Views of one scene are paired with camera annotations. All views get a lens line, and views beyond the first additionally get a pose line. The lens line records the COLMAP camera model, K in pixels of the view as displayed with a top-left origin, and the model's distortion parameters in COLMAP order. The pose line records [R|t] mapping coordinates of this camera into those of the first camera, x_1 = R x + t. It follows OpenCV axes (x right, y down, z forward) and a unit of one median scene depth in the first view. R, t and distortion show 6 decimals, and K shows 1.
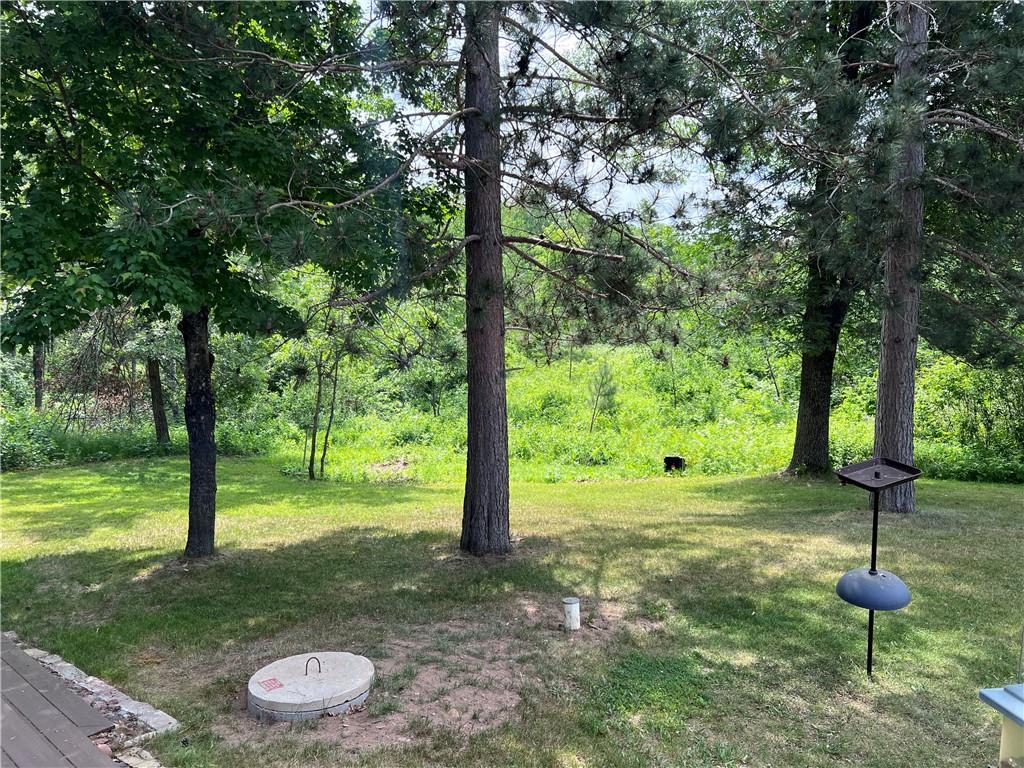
lens RADIAL K [[779.3, 0, 511.7], [0, 779.3, 384.3], [0, 0, 1]] dist [0.054439, -0.056812]
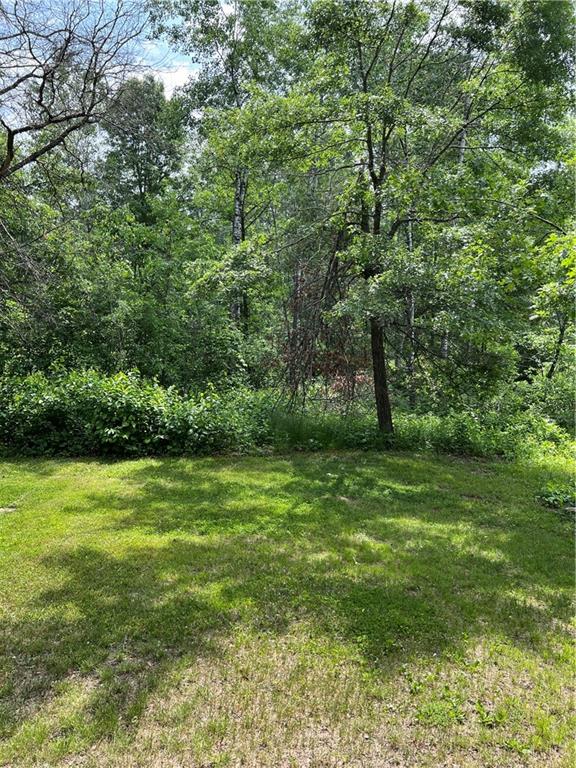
lens RADIAL K [[584.5, 0, 286.9], [0, 584.5, 384.5], [0, 0, 1]] dist [0.054439, -0.056812]
pose [[0.788367, 0.032770, -0.614332, -0.143590], [-0.030039, 0.999440, 0.014764, 0.016949], [0.614472, 0.006814, 0.788909, 0.429795]]
